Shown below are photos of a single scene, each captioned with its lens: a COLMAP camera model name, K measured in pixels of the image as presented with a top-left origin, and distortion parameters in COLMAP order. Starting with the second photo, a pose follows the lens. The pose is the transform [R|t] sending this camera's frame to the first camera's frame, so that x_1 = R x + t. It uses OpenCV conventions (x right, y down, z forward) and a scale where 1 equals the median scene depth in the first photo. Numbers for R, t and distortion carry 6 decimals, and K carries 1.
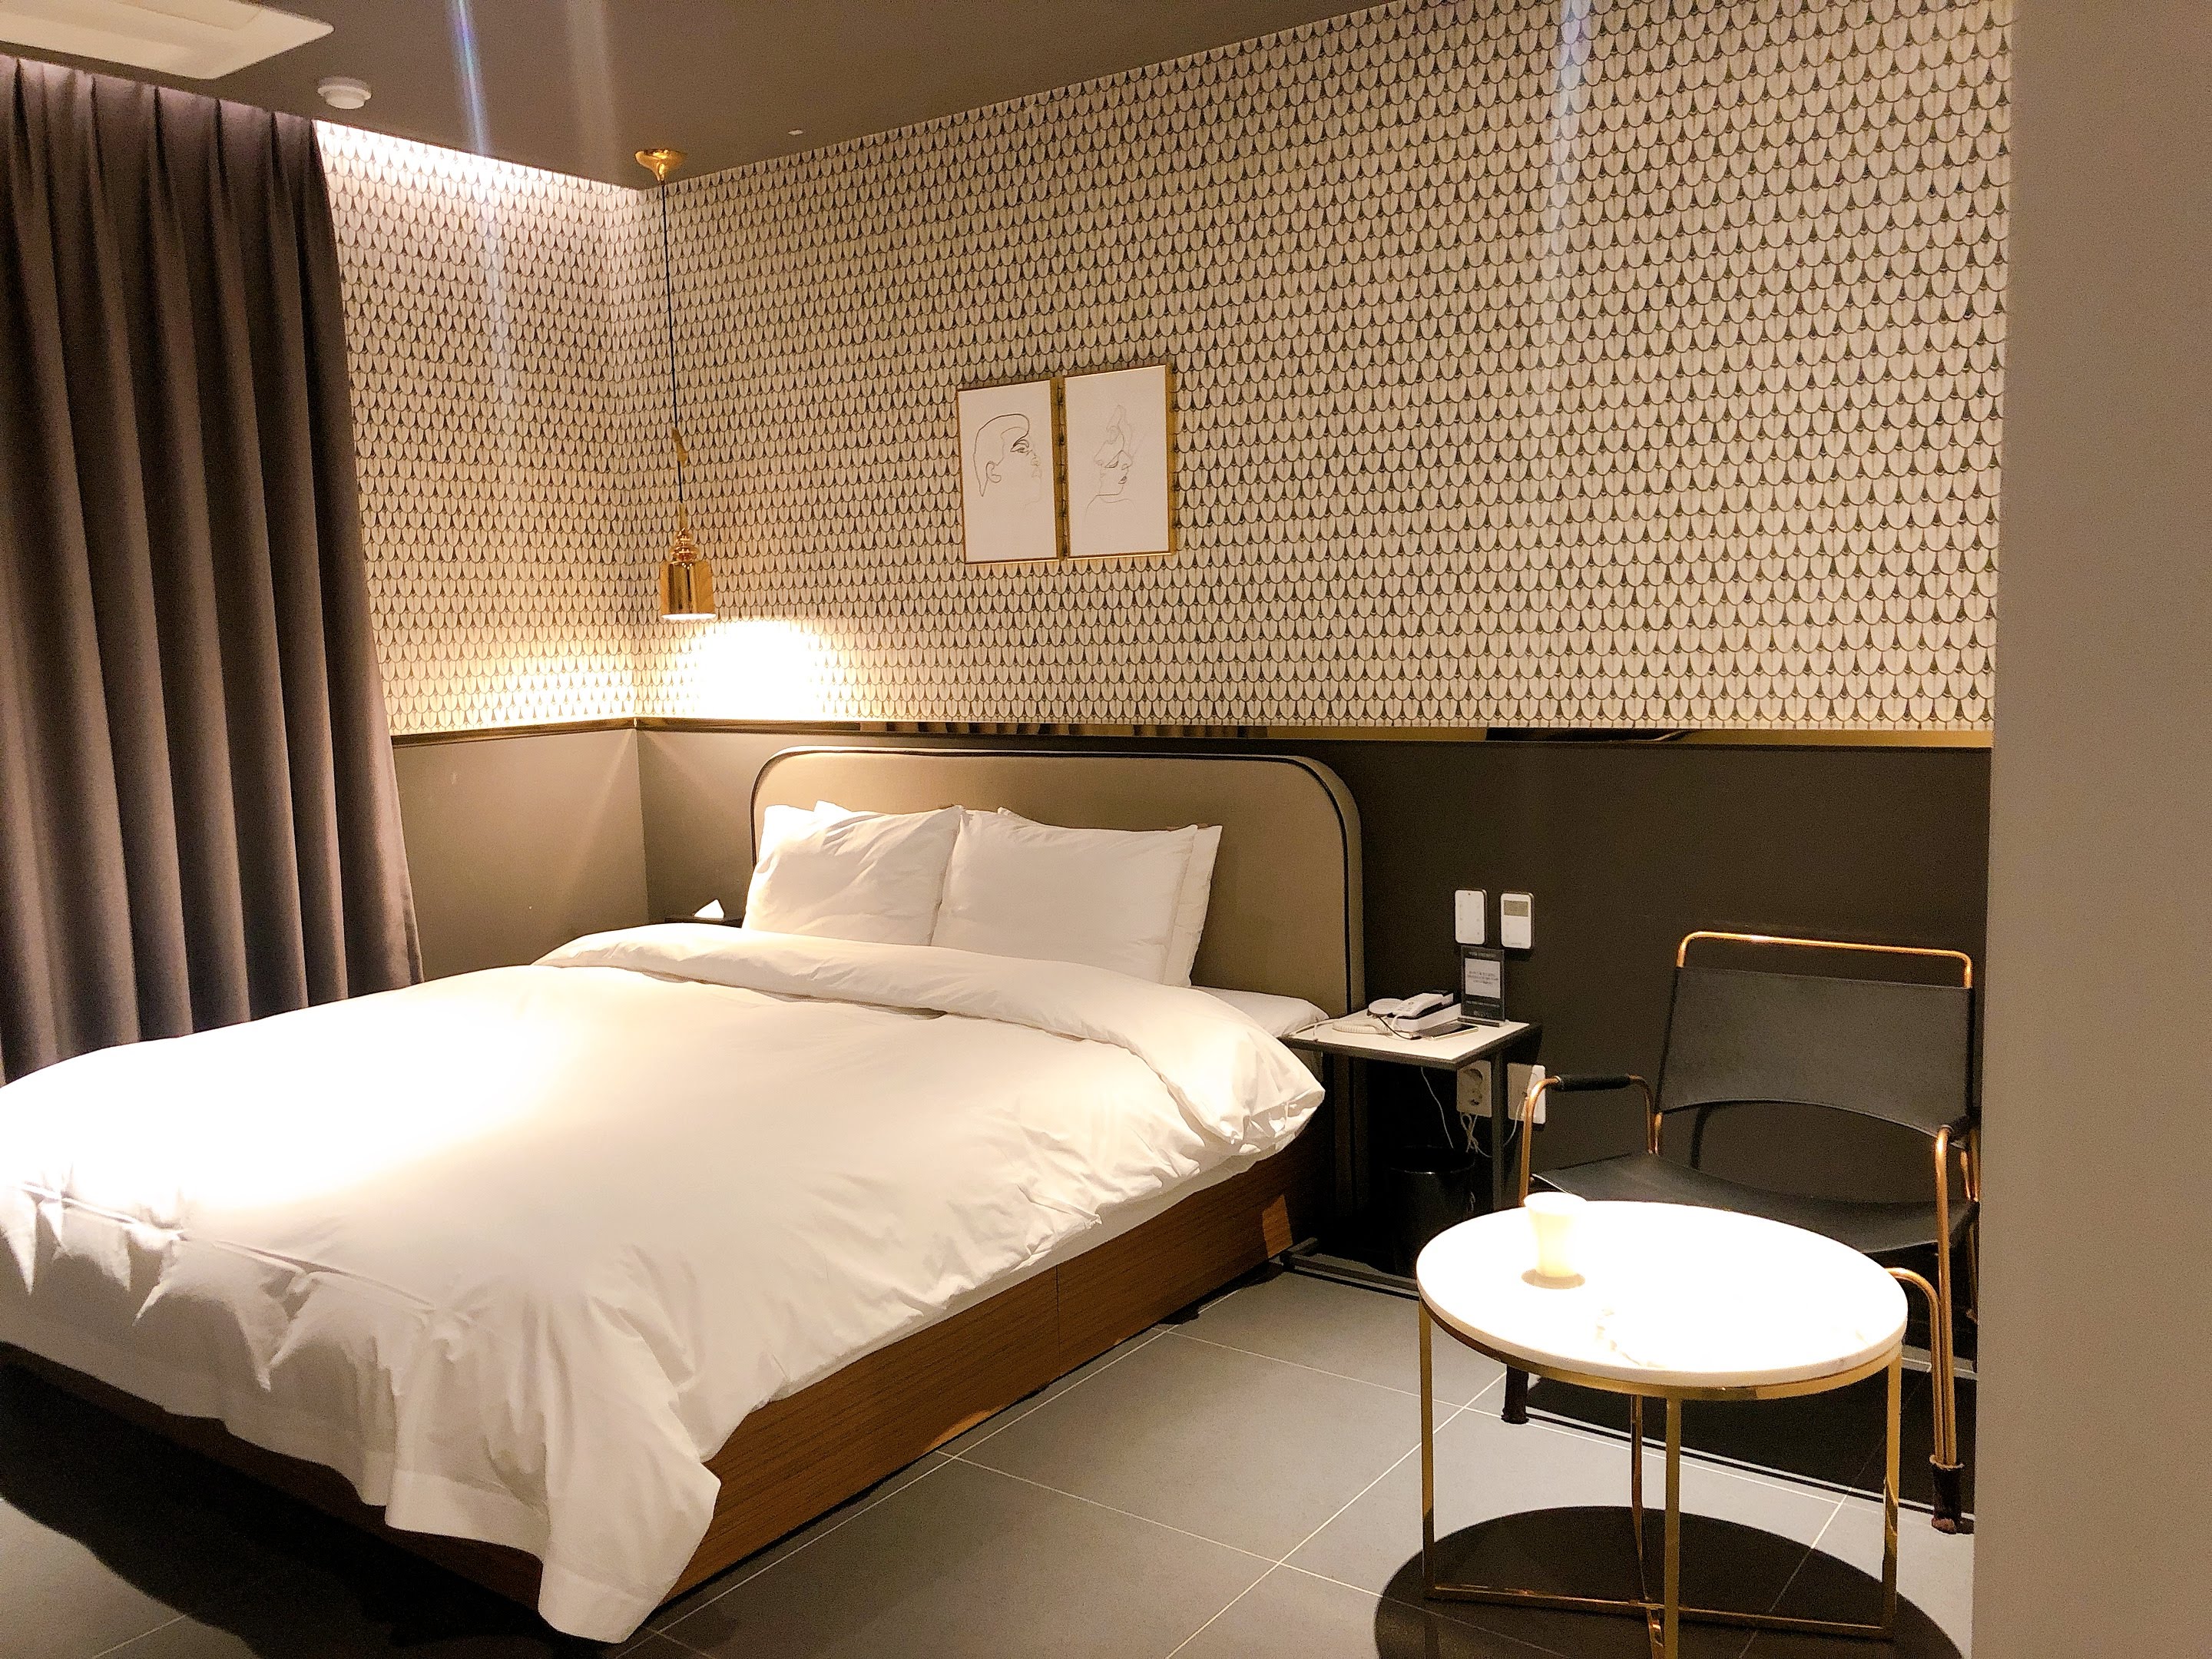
lens RADIAL K [[1792.5, 0, 1110.9], [0, 1792.5, 836.3], [0, 0, 1]] dist [0.005281, -0.000992]
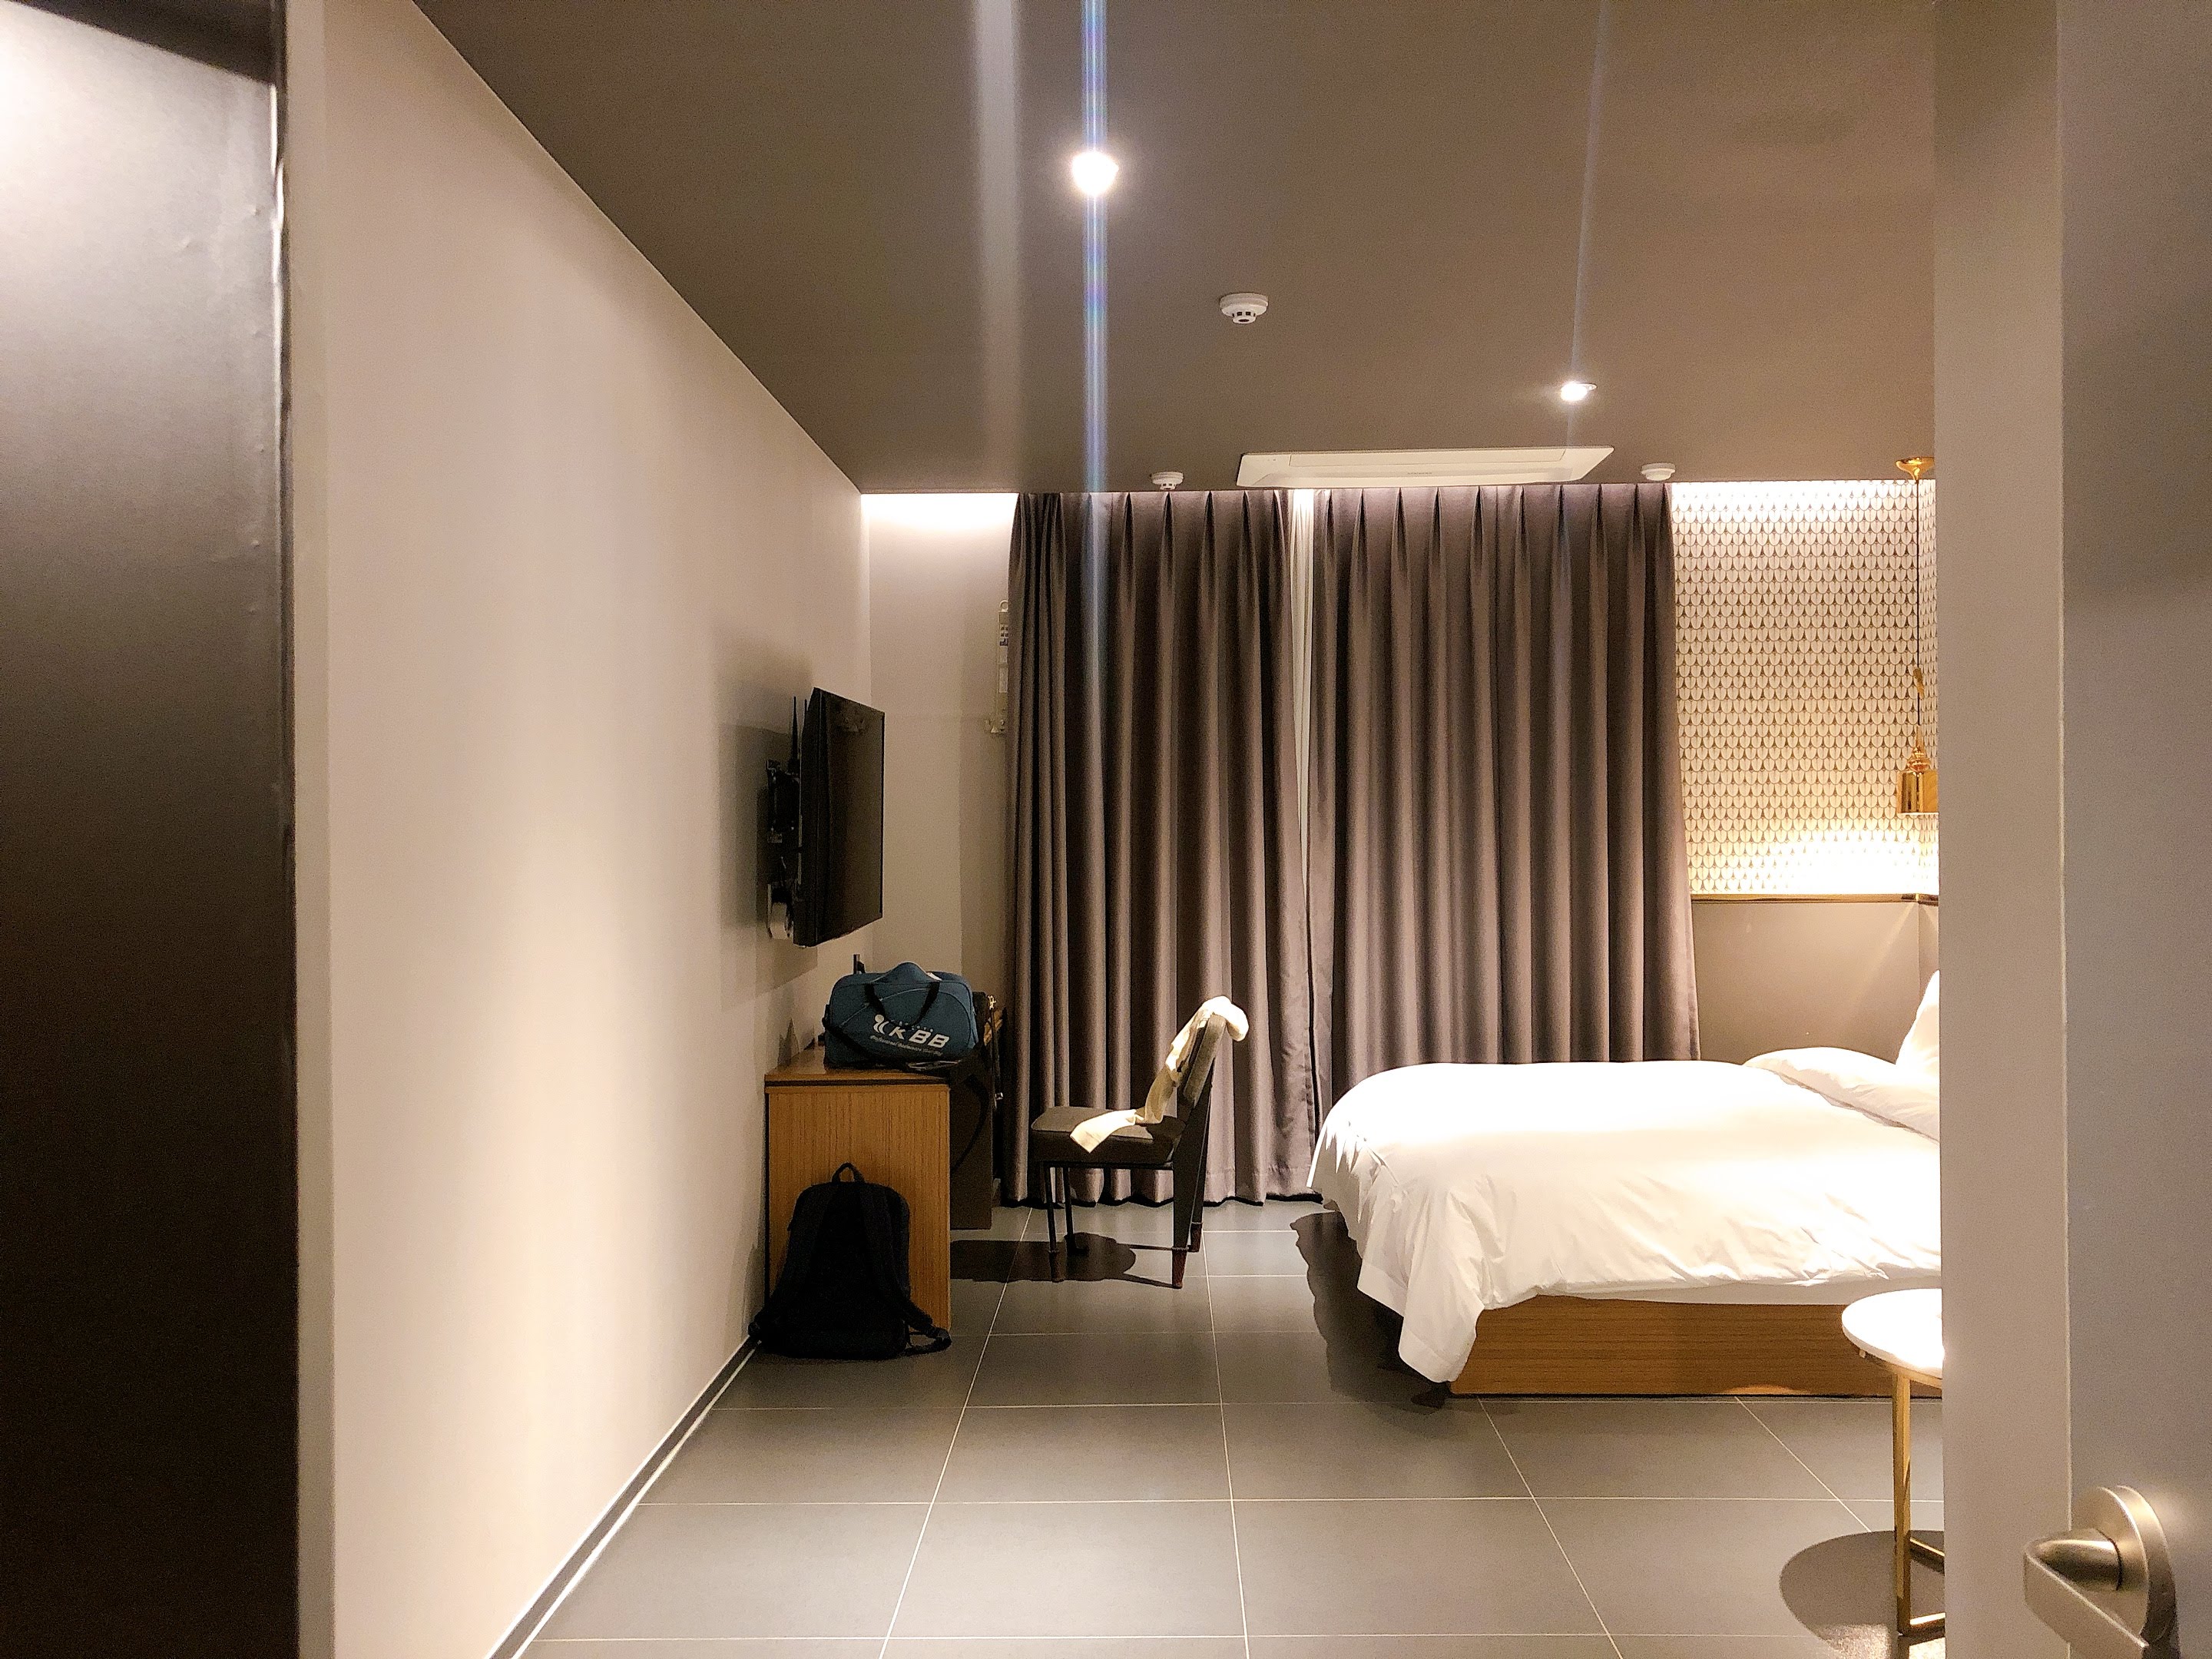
lens RADIAL K [[1792.5, 0, 1110.9], [0, 1792.5, 836.3], [0, 0, 1]] dist [0.005281, -0.000992]
pose [[0.565064, 0.033037, -0.824386, 0.649543], [-0.108550, 0.993489, -0.034590, -0.003496], [0.817875, 0.109033, 0.564971, -0.233064]]
